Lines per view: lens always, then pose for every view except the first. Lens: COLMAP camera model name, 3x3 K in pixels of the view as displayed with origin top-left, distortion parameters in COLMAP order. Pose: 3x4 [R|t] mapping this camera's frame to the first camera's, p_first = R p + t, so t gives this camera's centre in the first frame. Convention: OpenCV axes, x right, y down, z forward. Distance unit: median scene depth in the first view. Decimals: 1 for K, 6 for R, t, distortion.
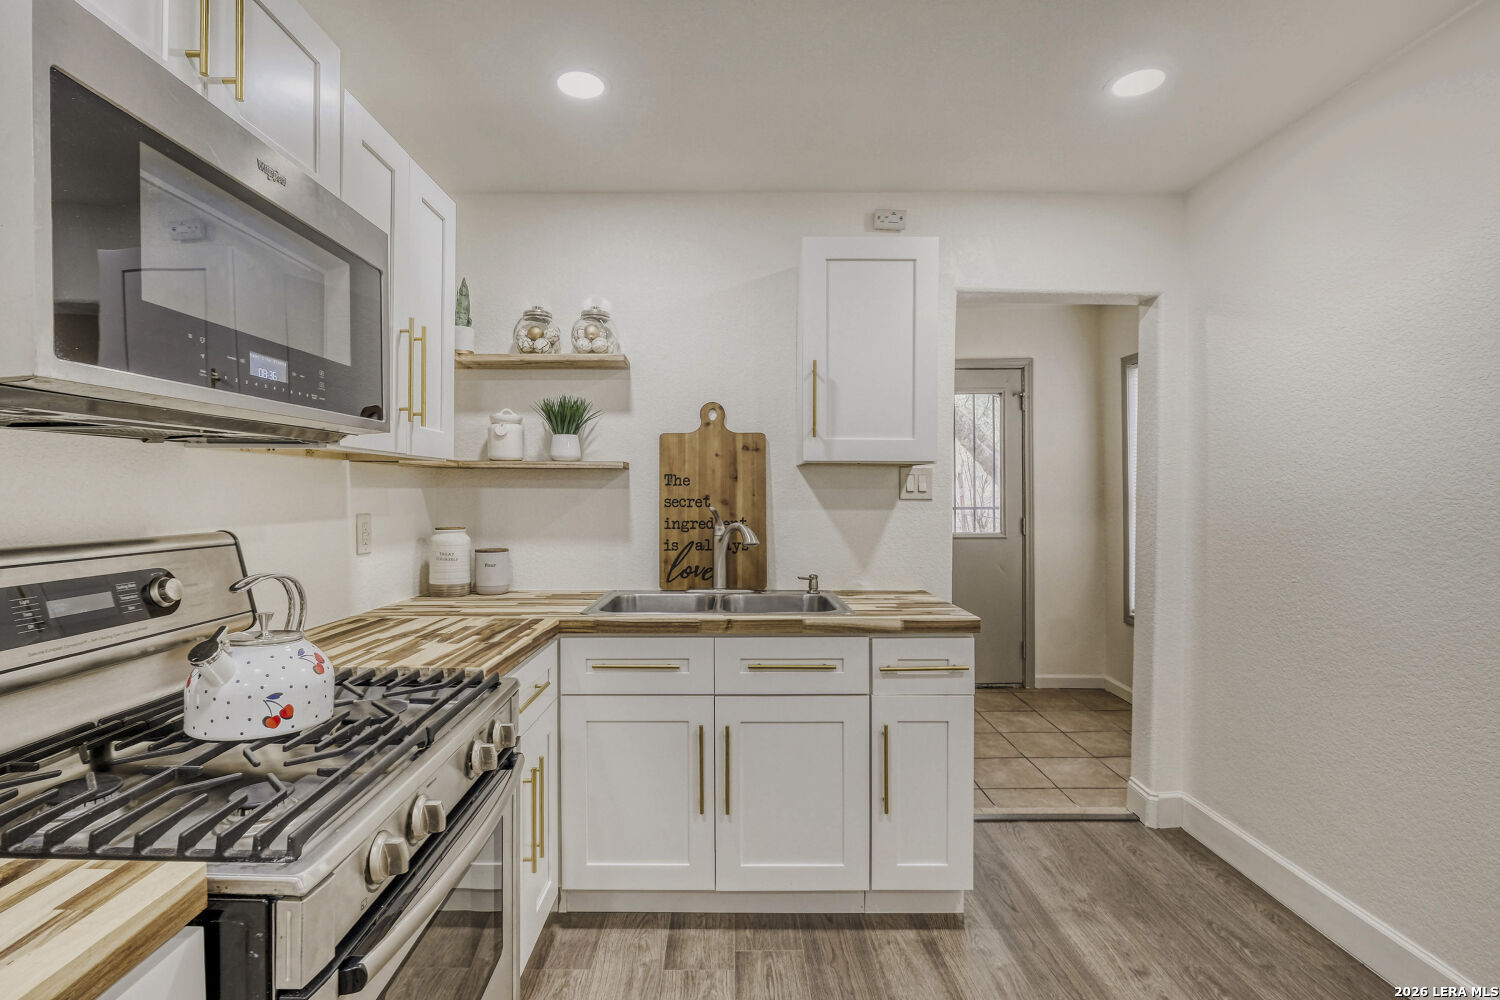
lens RADIAL K [[703.8, 0, 727.9], [0, 703.8, 482.8], [0, 0, 1]] dist [-0.009990, 0.006646]
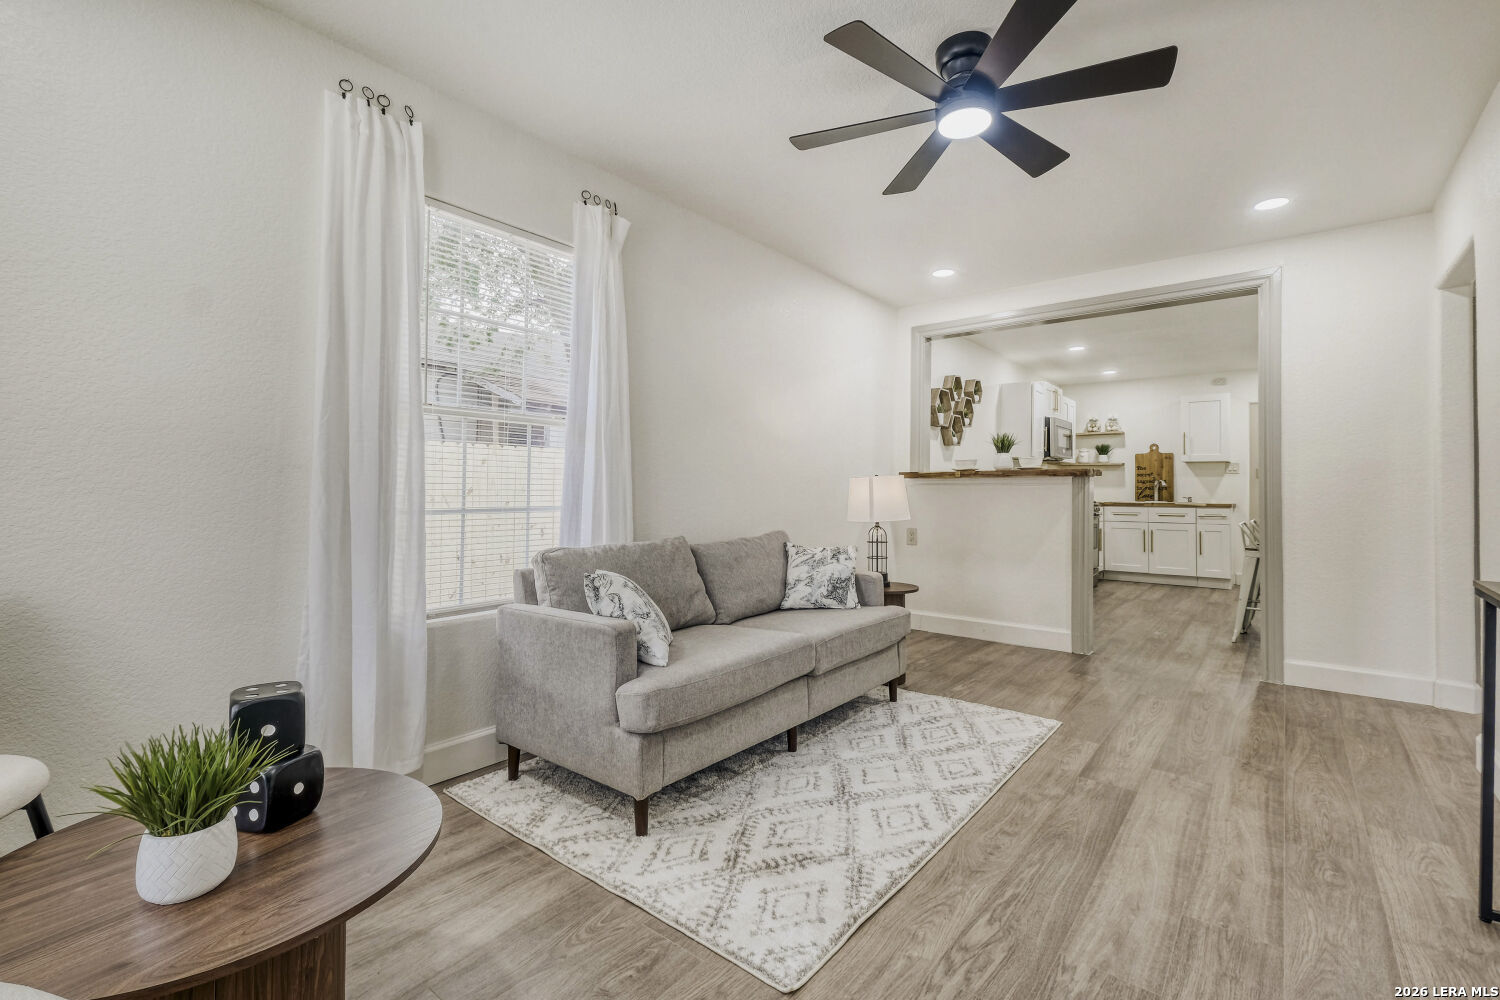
lens RADIAL K [[674.4, 0, 740.1], [0, 674.4, 472.1], [0, 0, 1]] dist [0.010462, 0.001018]
pose [[0.788049, -0.004197, -0.615598, 0.435635], [-0.005449, 0.999890, -0.013794, 0.075178], [0.615589, 0.014225, 0.787939, -2.892801]]
